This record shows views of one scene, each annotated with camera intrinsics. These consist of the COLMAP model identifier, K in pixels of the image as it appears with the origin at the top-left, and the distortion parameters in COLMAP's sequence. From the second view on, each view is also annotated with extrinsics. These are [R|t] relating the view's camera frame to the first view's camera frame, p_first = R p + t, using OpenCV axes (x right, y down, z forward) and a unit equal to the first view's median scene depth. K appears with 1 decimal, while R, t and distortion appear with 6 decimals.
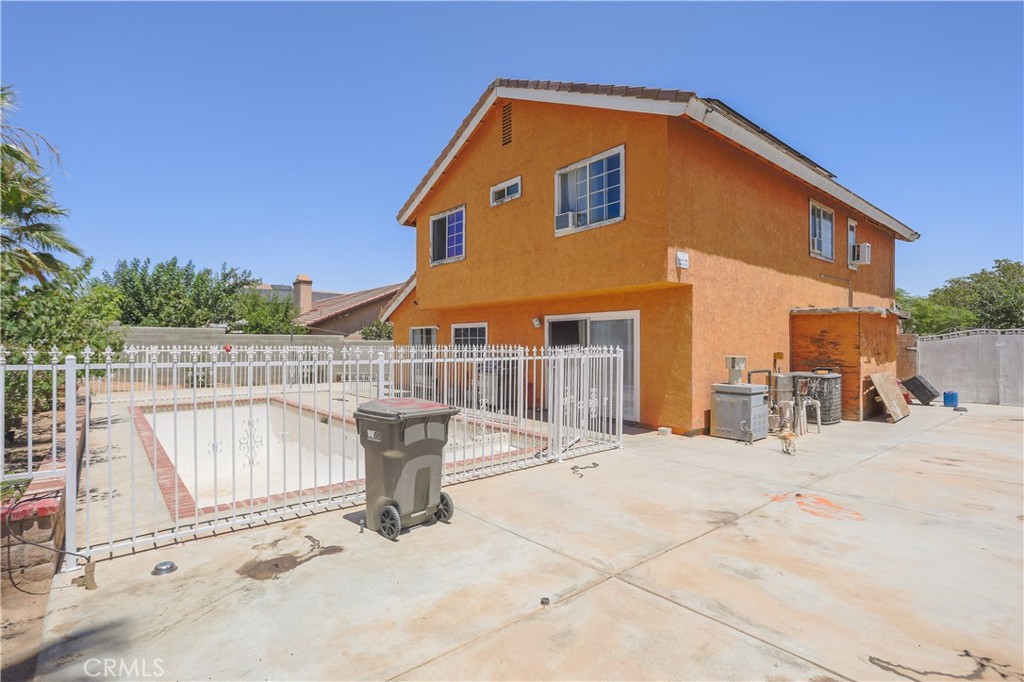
lens RADIAL K [[492.5, 0, 505.6], [0, 492.5, 351.3], [0, 0, 1]] dist [-0.000644, 0.001598]
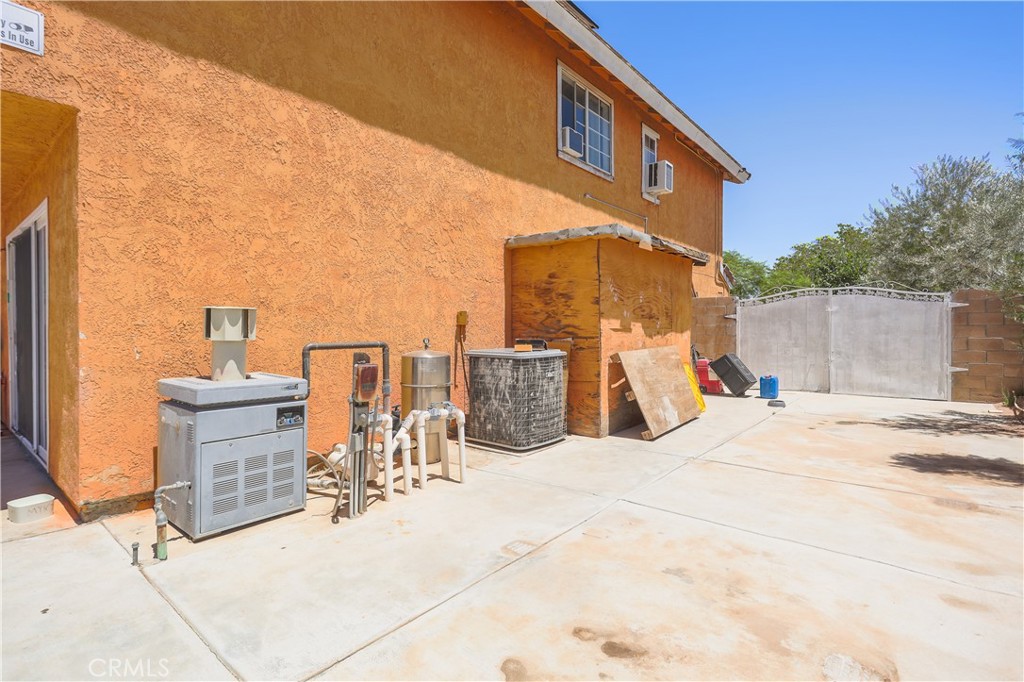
lens RADIAL K [[495.3, 0, 512.0], [0, 495.3, 341.0], [0, 0, 1]] dist [-0.004439, 0.000080]
pose [[0.982553, -0.006146, 0.185880, 0.516180], [0.003961, 0.999919, 0.012124, 0.027971], [-0.185940, -0.011176, 0.982498, 0.475068]]
